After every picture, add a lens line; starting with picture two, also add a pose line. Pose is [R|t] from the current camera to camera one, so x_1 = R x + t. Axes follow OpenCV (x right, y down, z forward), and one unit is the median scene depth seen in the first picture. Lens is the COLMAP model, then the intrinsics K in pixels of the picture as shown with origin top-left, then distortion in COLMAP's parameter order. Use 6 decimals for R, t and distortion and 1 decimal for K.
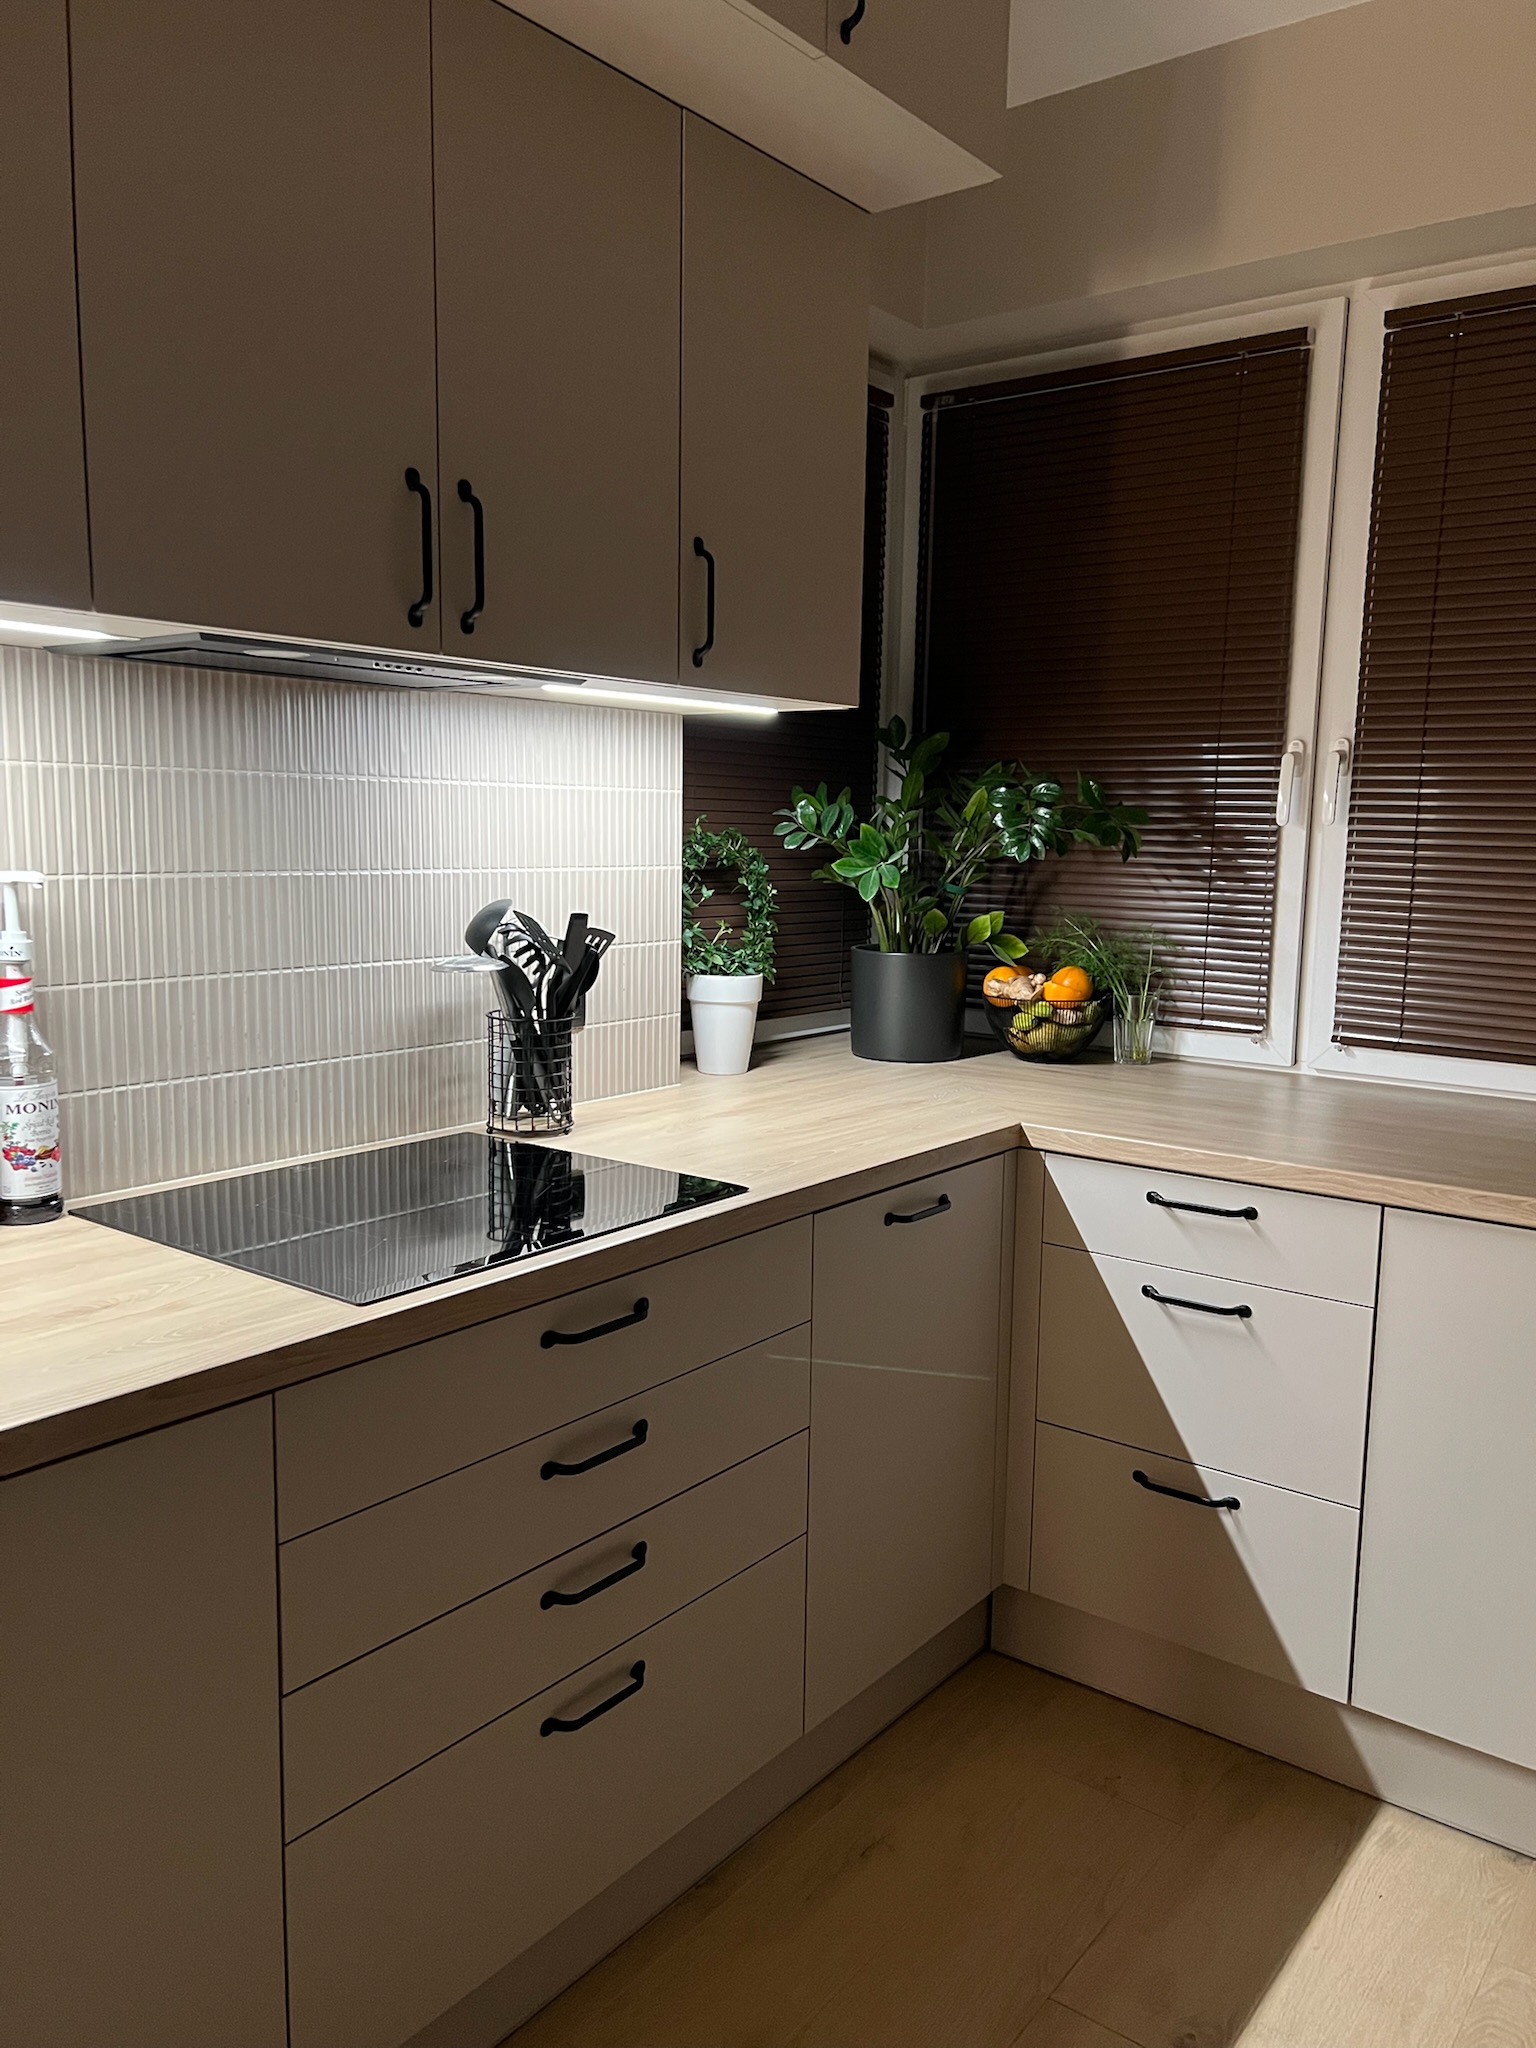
lens RADIAL K [[1556.9, 0, 788.2], [0, 1556.9, 1039.4], [0, 0, 1]] dist [0.093587, -0.103779]
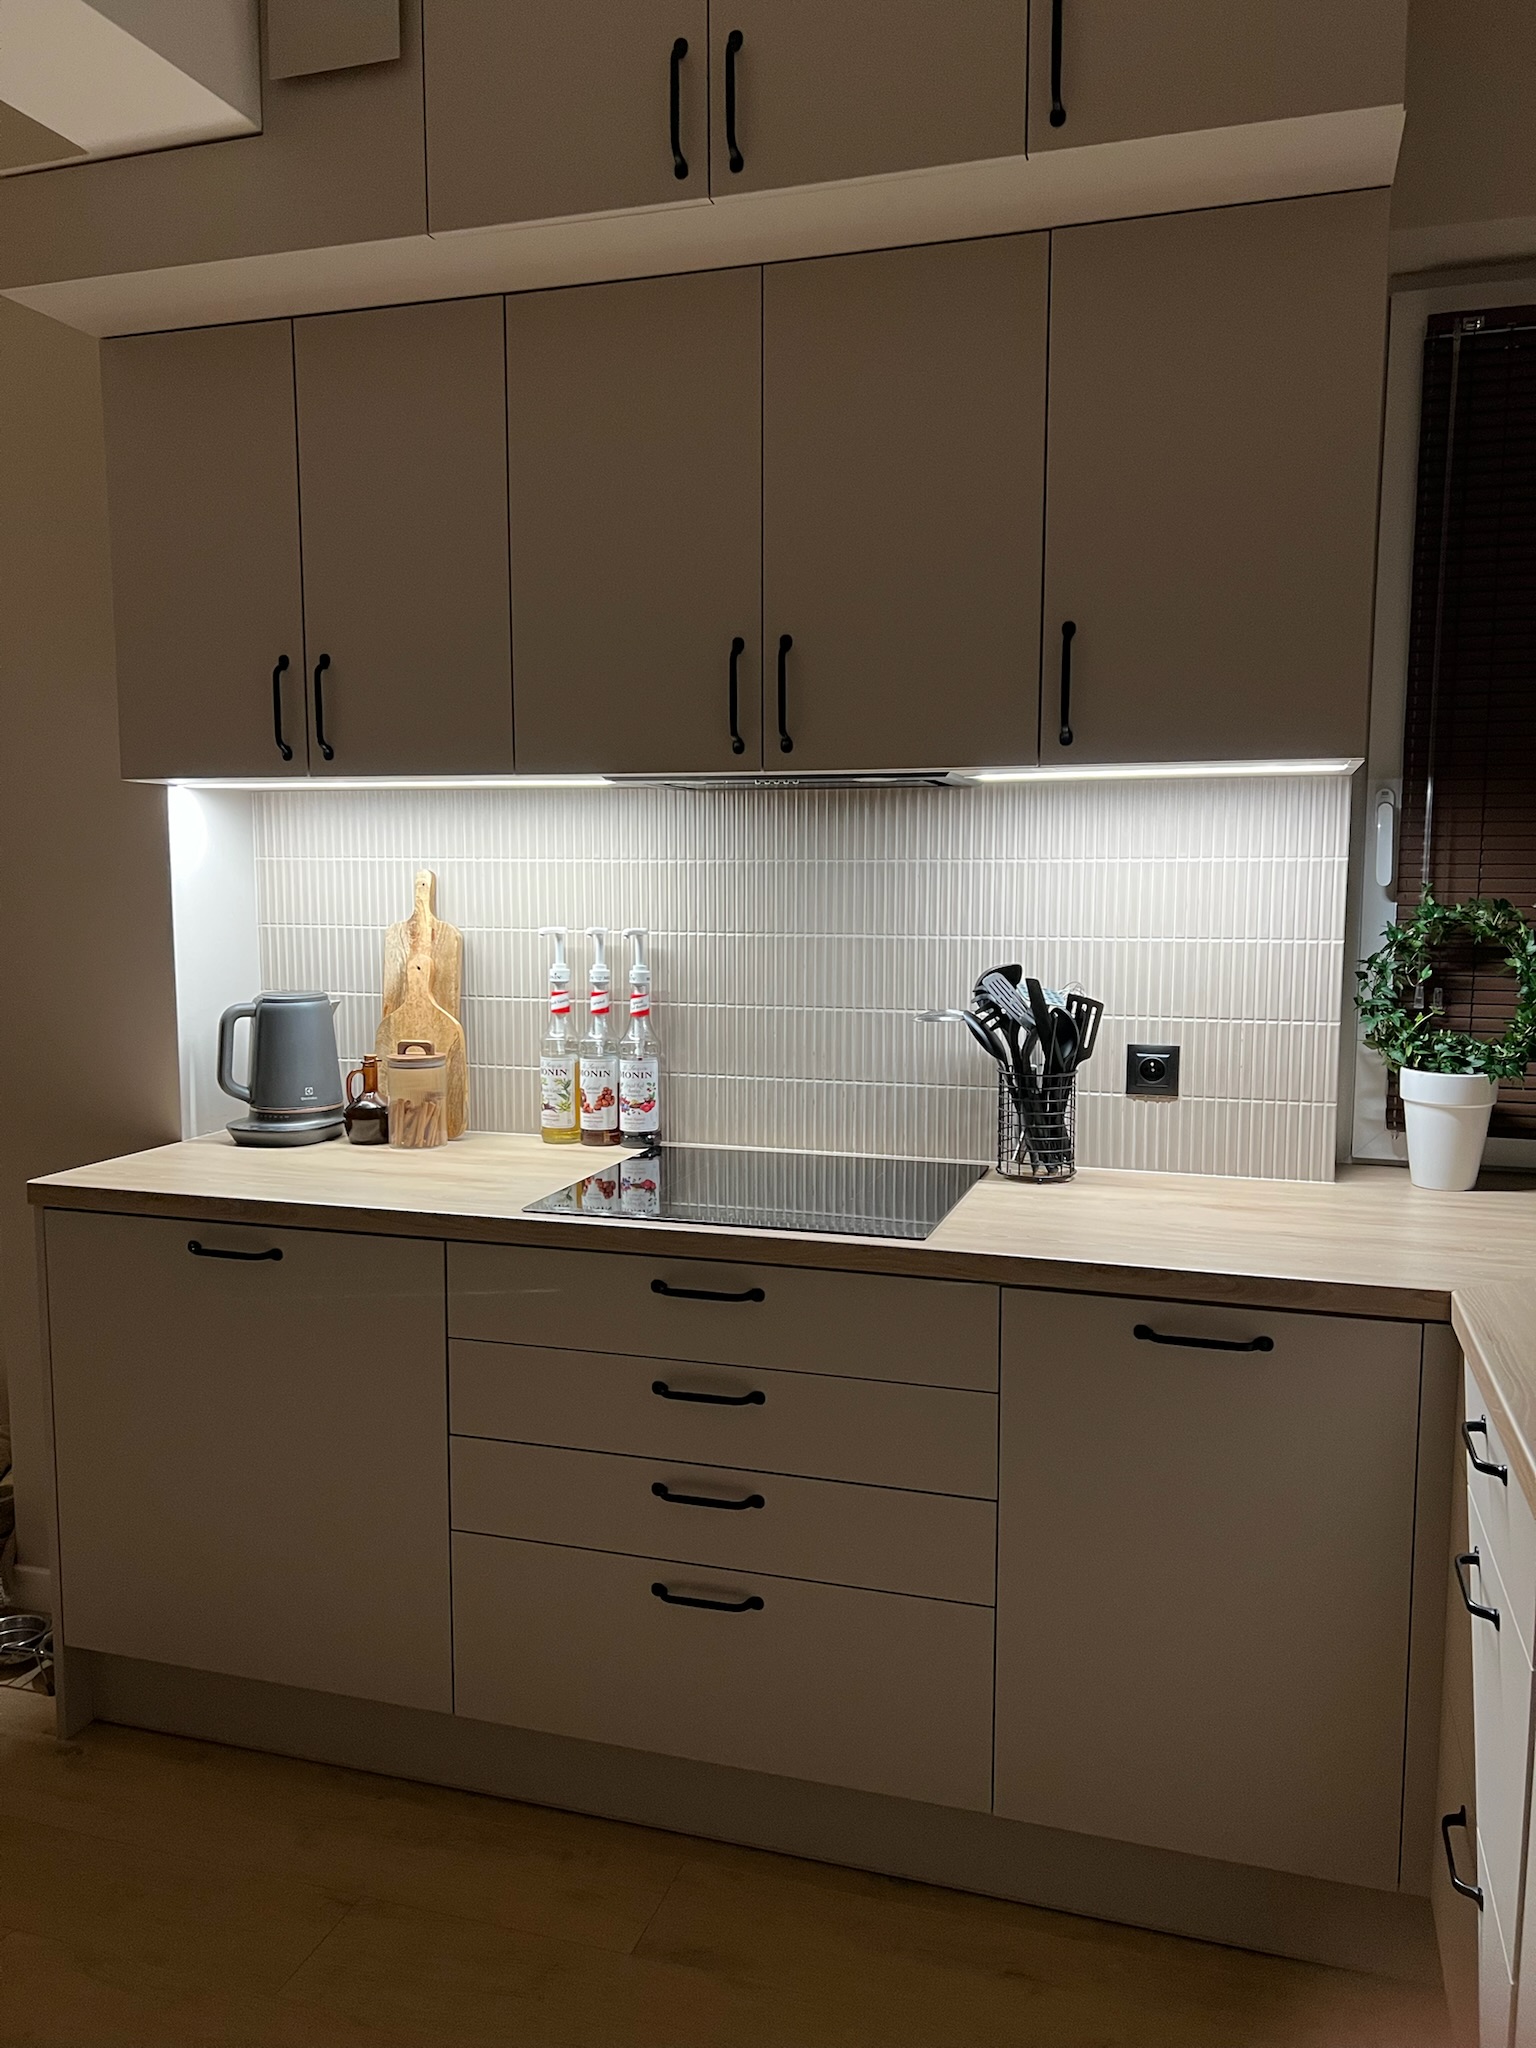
lens RADIAL K [[1556.9, 0, 788.2], [0, 1556.9, 1039.4], [0, 0, 1]] dist [0.093587, -0.103779]
pose [[0.339890, 0.083885, -0.936717, 0.736753], [-0.128100, 0.990861, 0.042253, -0.056065], [0.931700, 0.105632, 0.347530, 0.419167]]
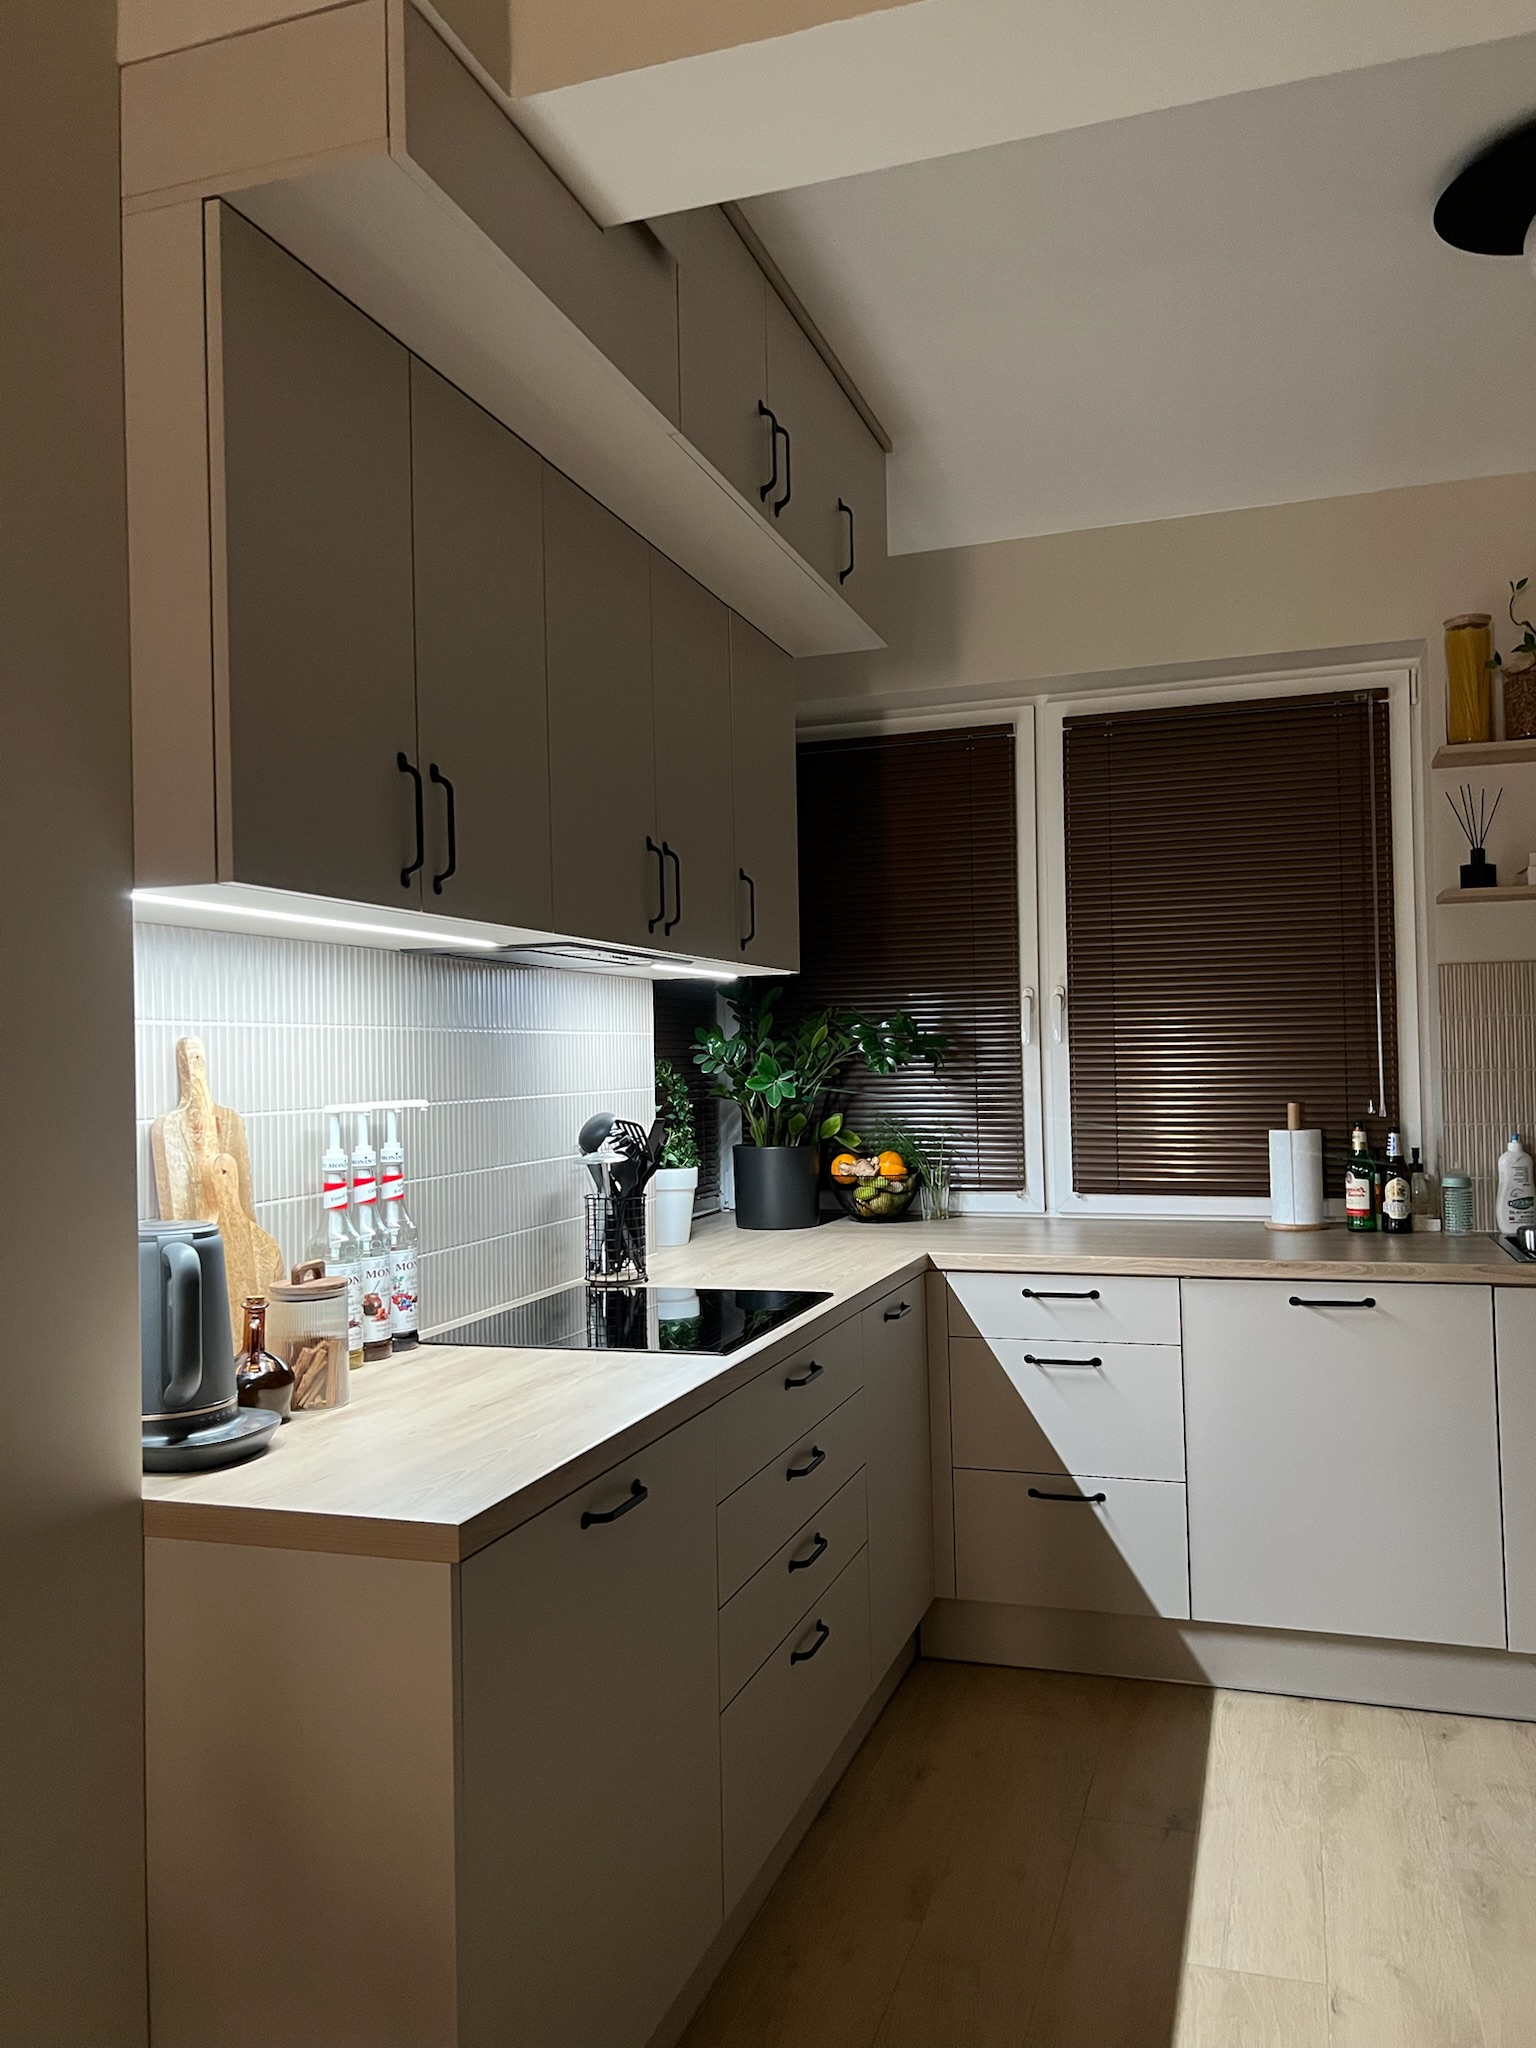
lens RADIAL K [[1566.4, 0, 779.4], [0, 1566.4, 1043.3], [0, 0, 1]] dist [0.114780, -0.131993]
pose [[0.942313, -0.033697, 0.333031, -0.430642], [0.083135, 0.987306, -0.135335, 0.044845], [-0.324244, 0.155215, 0.933153, -0.318979]]
